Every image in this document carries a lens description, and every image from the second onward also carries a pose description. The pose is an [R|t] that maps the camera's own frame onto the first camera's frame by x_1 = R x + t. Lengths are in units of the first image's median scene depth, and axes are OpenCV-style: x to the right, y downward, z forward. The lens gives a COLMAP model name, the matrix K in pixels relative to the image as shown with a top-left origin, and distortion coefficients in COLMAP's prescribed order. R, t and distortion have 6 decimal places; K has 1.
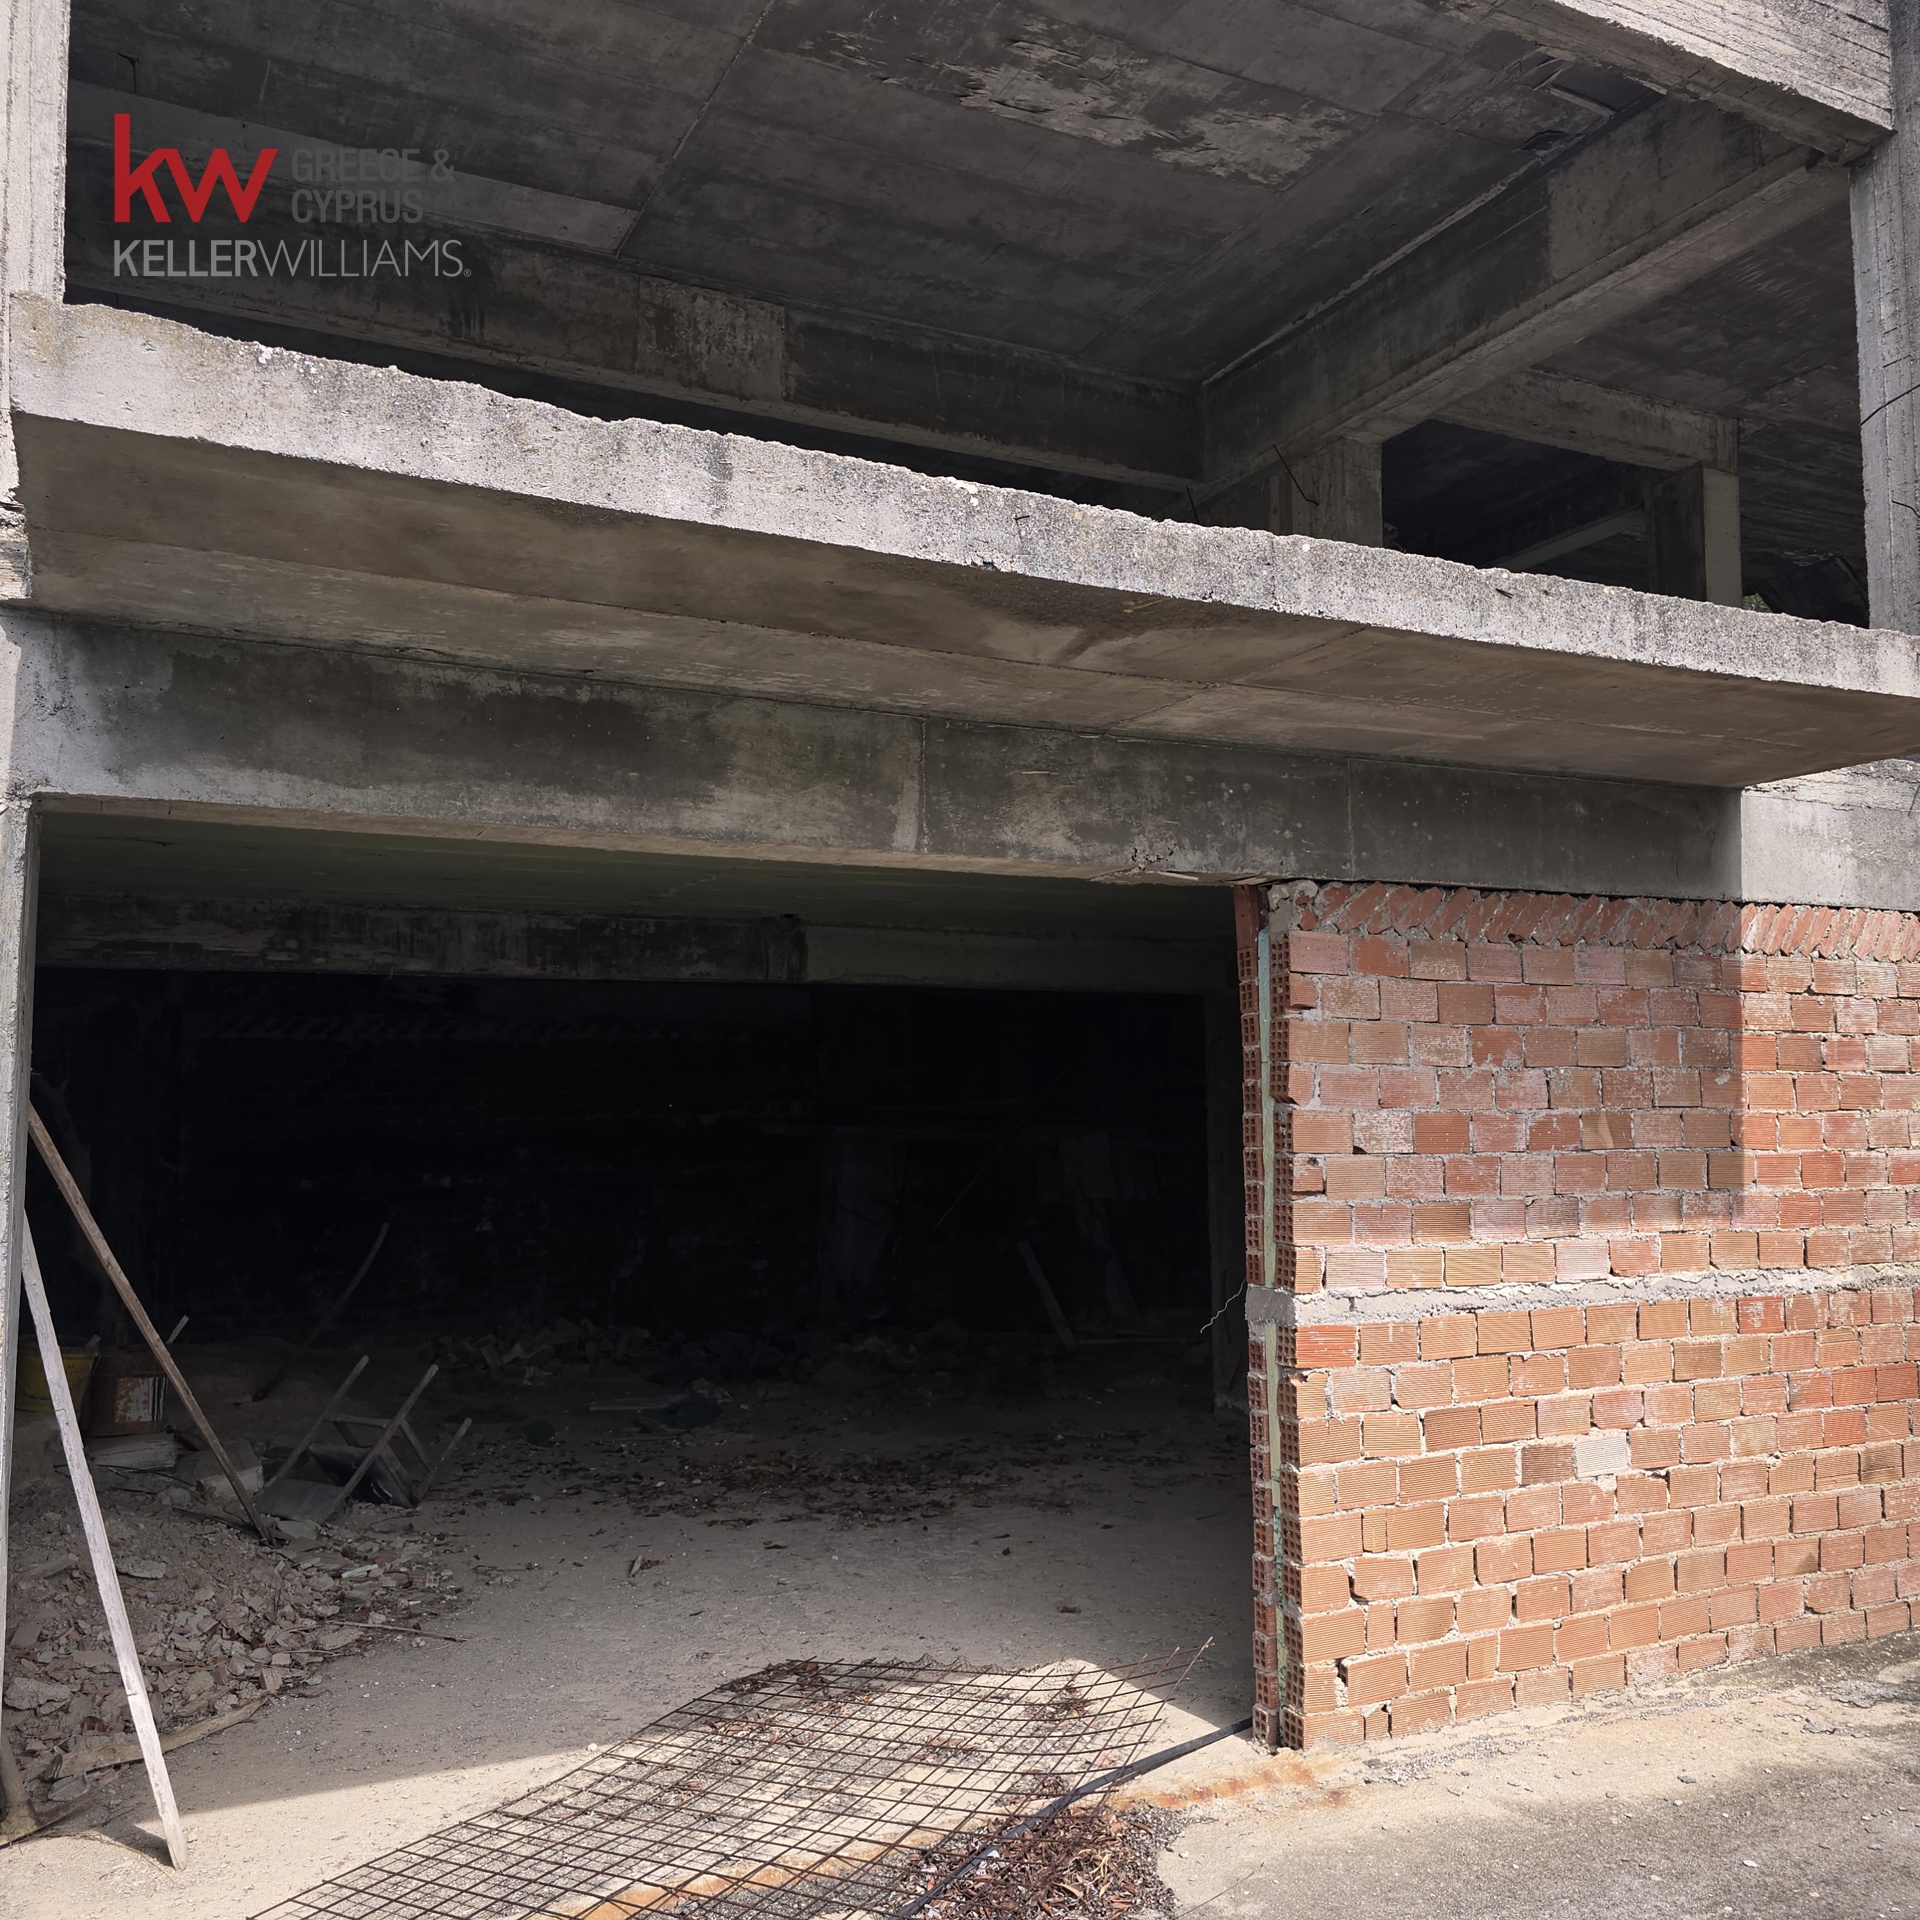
lens RADIAL K [[1729.6, 0, 960.0], [0, 1729.6, 960.0], [0, 0, 1]] dist [0.073369, -0.070894]
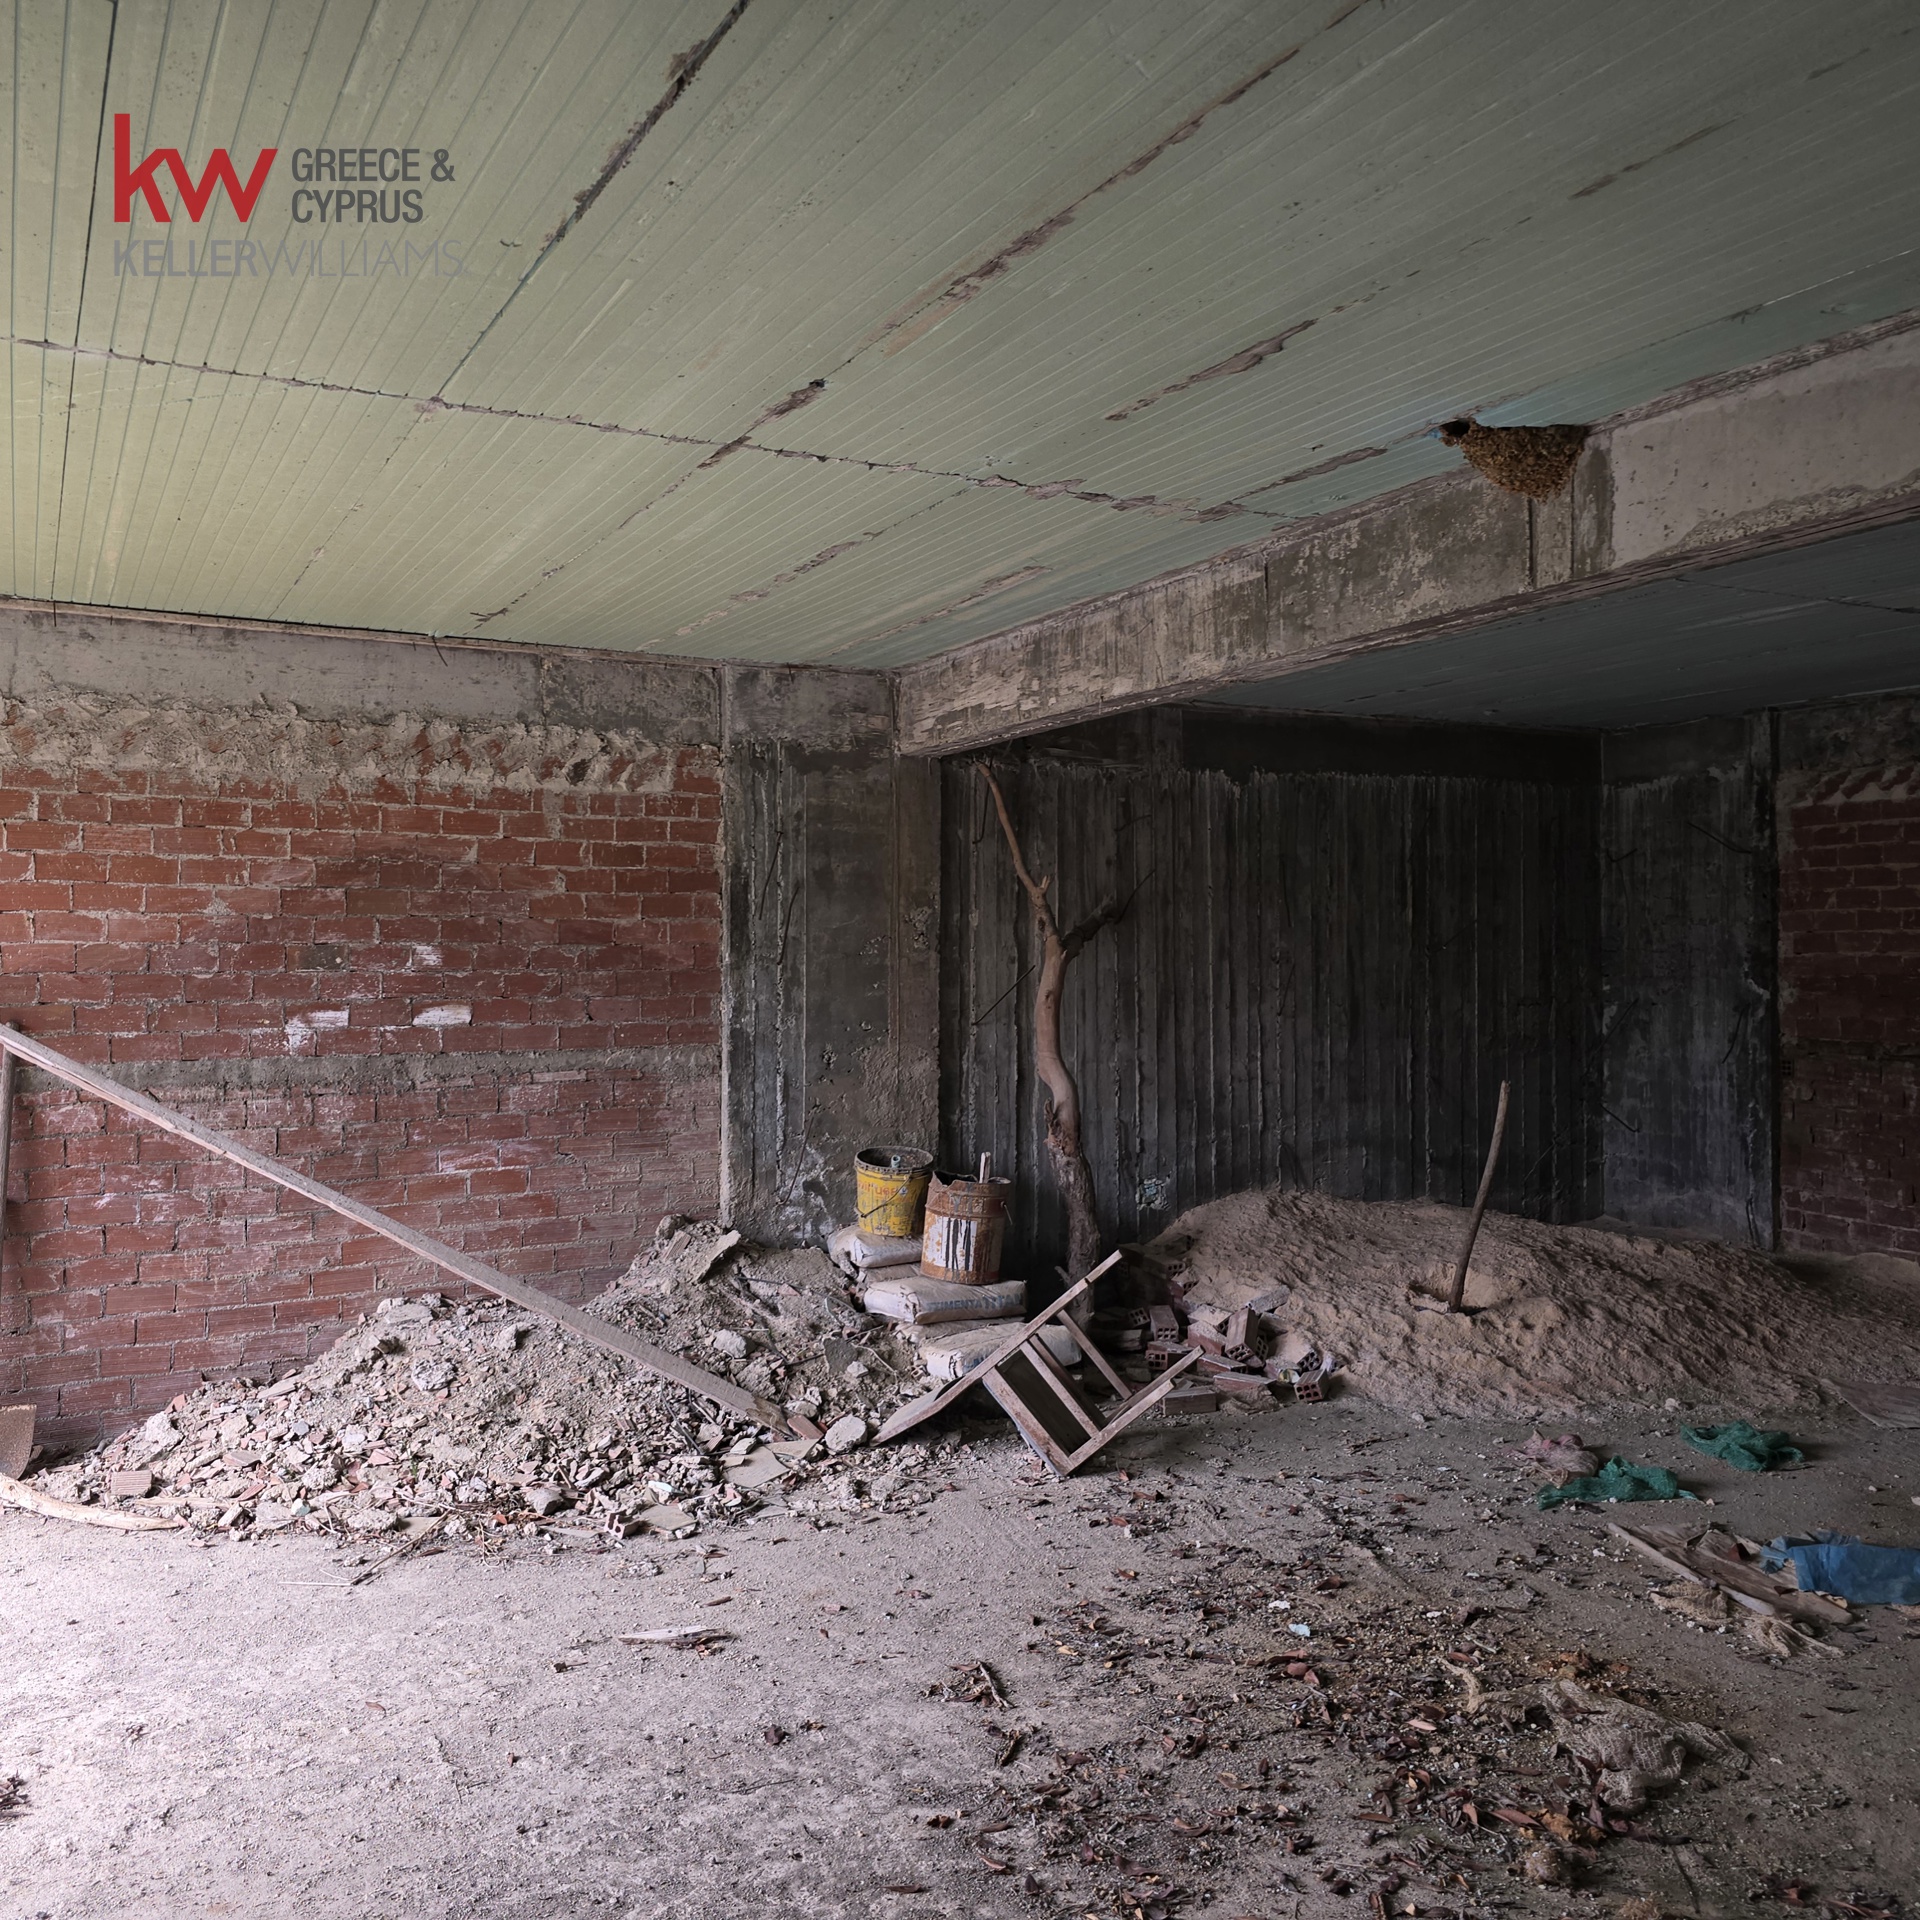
lens RADIAL K [[1708.8, 0, 957.0], [0, 1708.8, 981.8], [0, 0, 1]] dist [0.063456, -0.063821]
pose [[0.035520, 0.023529, -0.999092, 0.326405], [0.088703, 0.995703, 0.026602, 0.087914], [0.995425, -0.089568, 0.033280, 0.859255]]
